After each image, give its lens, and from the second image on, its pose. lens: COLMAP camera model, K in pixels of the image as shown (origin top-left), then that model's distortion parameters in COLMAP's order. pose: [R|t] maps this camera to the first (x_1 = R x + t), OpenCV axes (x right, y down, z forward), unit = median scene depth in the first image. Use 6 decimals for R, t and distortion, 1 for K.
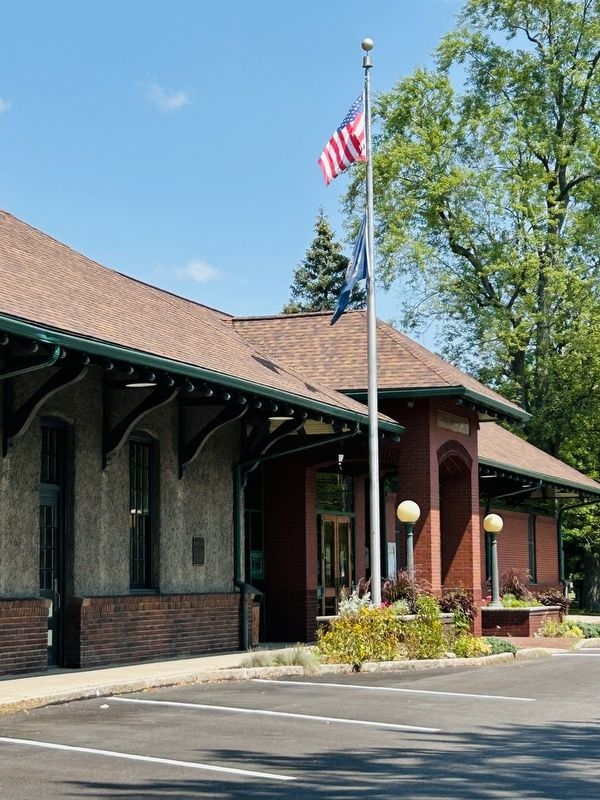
lens RADIAL K [[1714.4, 0, 297.3], [0, 1714.4, 400.0], [0, 0, 1]] dist [0.375146, 0.000000]
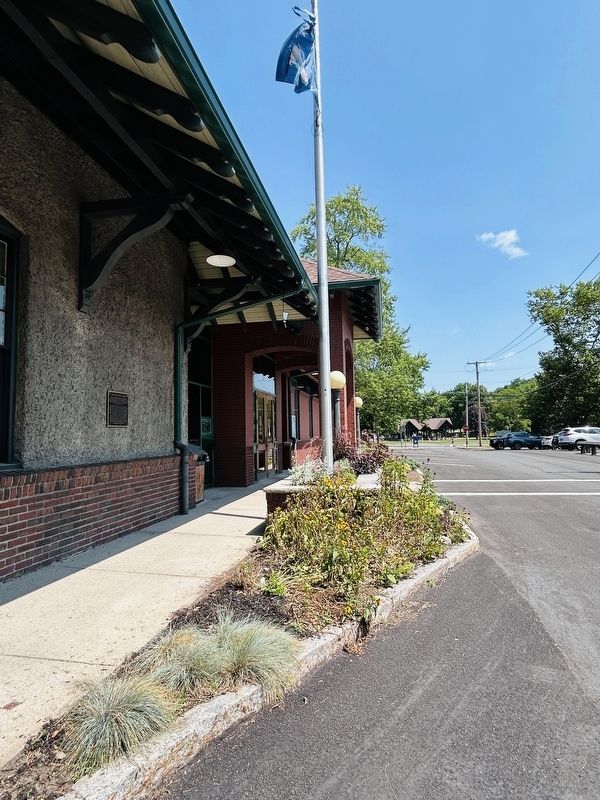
lens RADIAL K [[423.5, 0, 303.4], [0, 423.5, 395.3], [0, 0, 1]] dist [-0.002337, -0.000200]
pose [[0.987884, 0.005304, 0.155102, -0.001585], [-0.007458, 0.999884, 0.013309, 0.074353], [-0.155013, -0.014305, 0.987809, 0.754909]]
